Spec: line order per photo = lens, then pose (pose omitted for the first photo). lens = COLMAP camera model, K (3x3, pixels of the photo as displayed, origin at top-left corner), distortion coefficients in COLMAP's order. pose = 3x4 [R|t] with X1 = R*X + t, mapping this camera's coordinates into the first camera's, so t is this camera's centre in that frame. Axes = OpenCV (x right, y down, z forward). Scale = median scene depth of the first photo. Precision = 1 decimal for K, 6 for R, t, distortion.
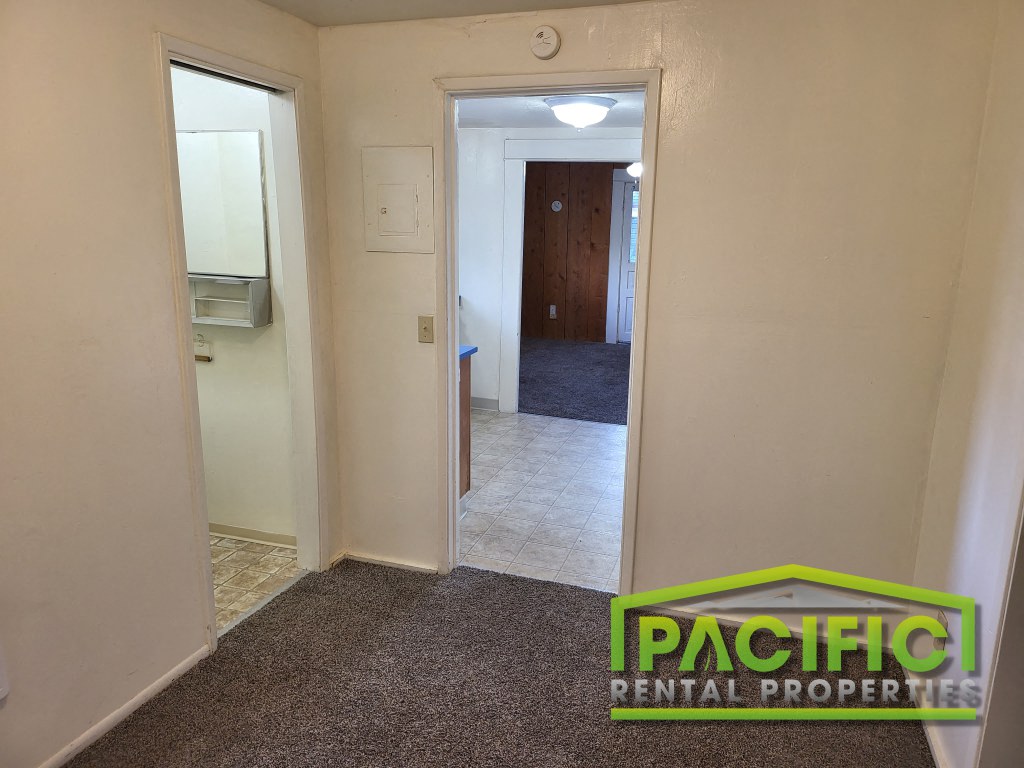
lens RADIAL K [[711.0, 0, 532.7], [0, 711.0, 380.8], [0, 0, 1]] dist [0.049280, -0.001252]
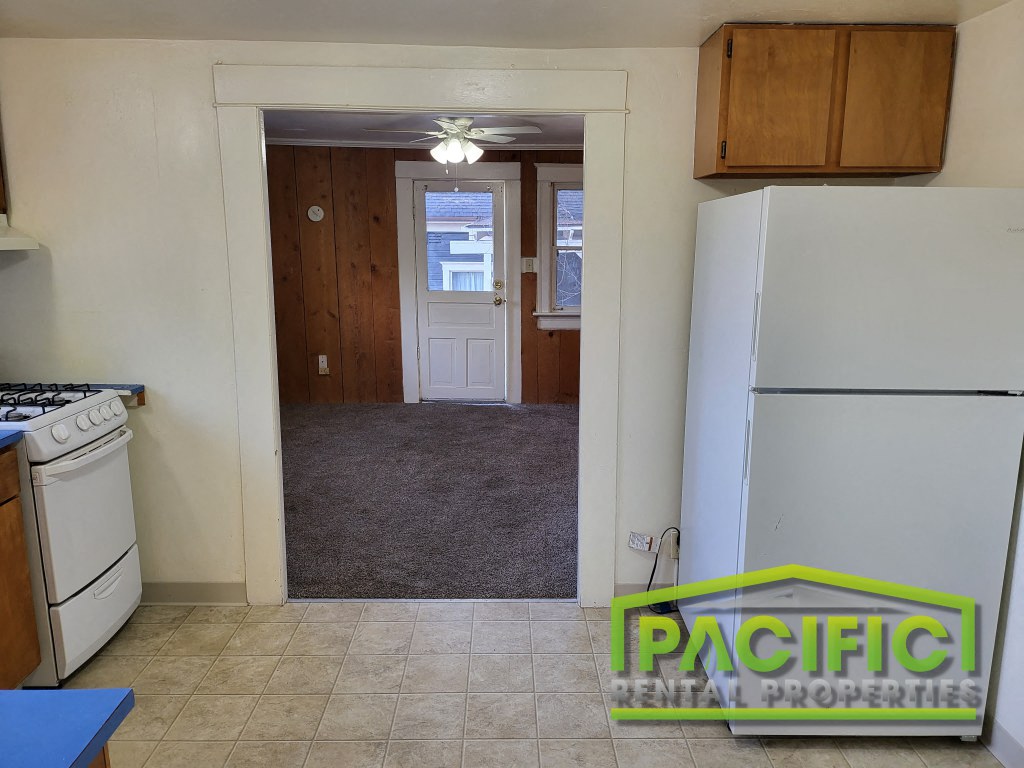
lens RADIAL K [[711.0, 0, 532.7], [0, 711.0, 380.8], [0, 0, 1]] dist [0.049280, -0.001252]
pose [[0.942628, -0.081146, 0.323834, -0.006158], [0.087983, 0.996101, -0.006504, -0.061406], [-0.322044, 0.034623, 0.946091, 0.286388]]
